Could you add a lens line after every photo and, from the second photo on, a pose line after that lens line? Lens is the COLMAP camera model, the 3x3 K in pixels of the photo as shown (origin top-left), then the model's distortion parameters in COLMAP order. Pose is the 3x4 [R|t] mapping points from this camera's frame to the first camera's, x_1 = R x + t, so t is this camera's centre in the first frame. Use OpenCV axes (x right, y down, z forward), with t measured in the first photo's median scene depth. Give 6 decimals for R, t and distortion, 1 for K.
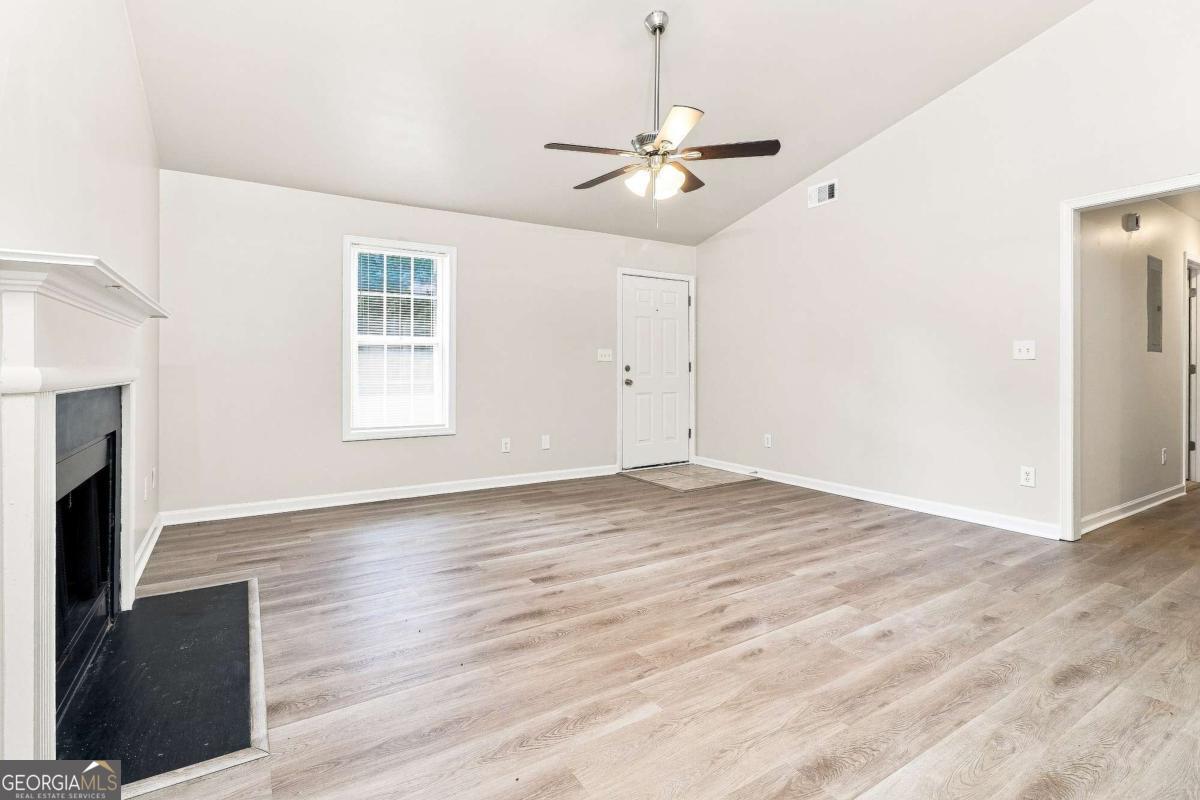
lens RADIAL K [[565.1, 0, 598.3], [0, 565.1, 374.8], [0, 0, 1]] dist [-0.001745, 0.000274]
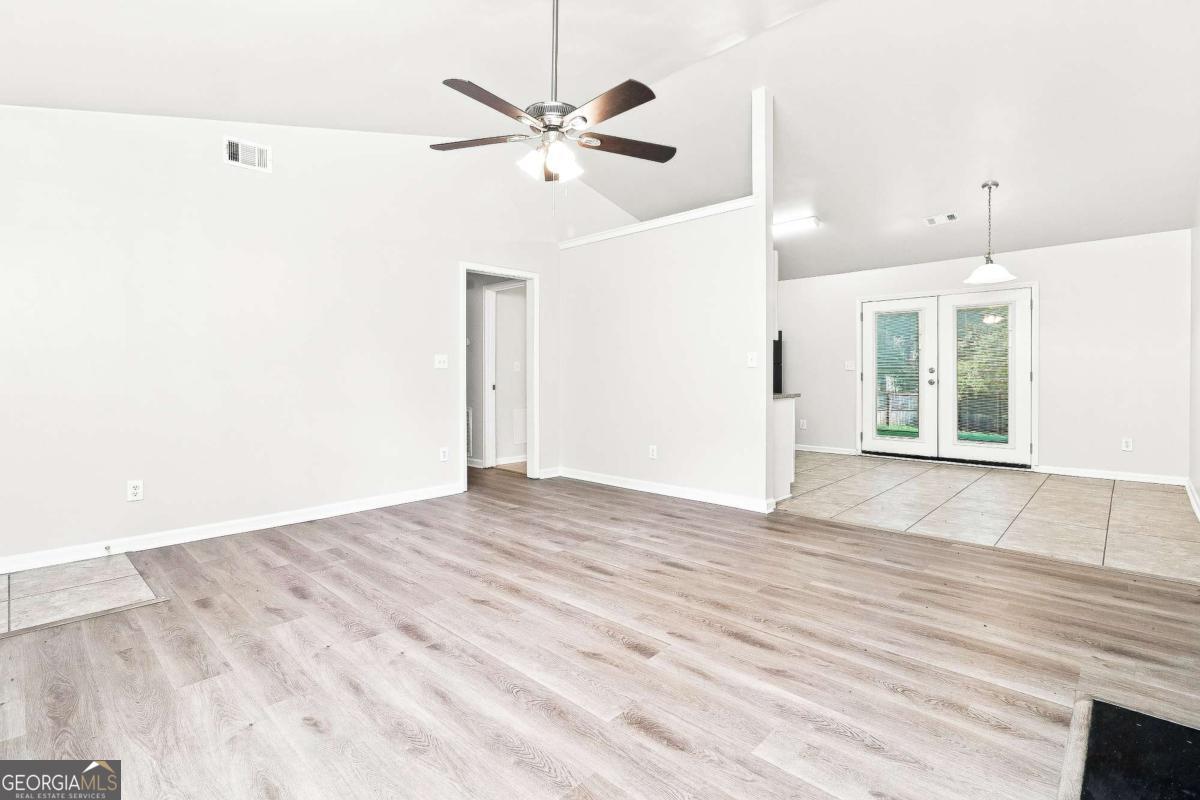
lens RADIAL K [[555.6, 0, 588.6], [0, 555.6, 375.5], [0, 0, 1]] dist [-0.001621, -0.000374]
pose [[-0.231648, 0.002030, 0.972798, -0.852174], [0.010071, 0.999949, 0.000311, -0.011731], [-0.972747, 0.009869, -0.231657, 1.299945]]
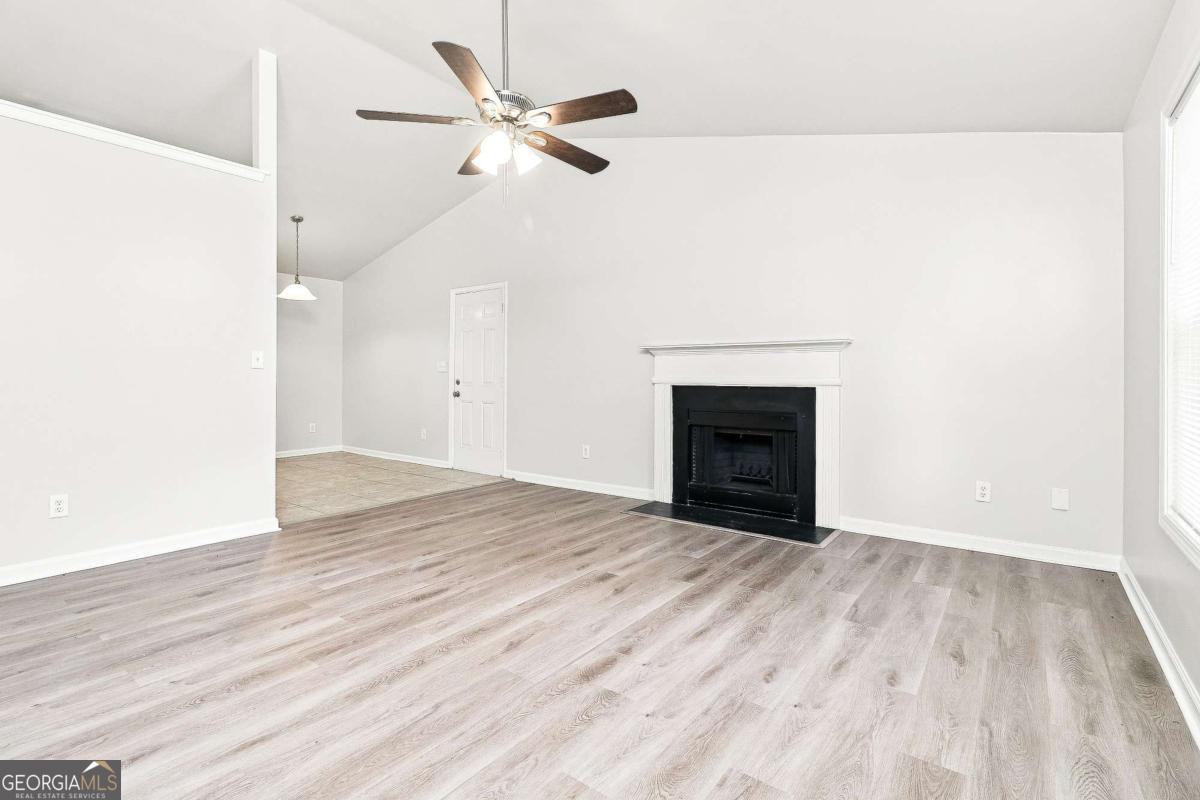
lens RADIAL K [[561.9, 0, 595.5], [0, 561.9, 373.0], [0, 0, 1]] dist [-0.004592, 0.000453]
pose [[-0.937533, -0.008213, -0.347798, 0.305033], [-0.008063, 0.999966, -0.001879, -0.020126], [0.347802, 0.001043, -0.937568, 2.075580]]
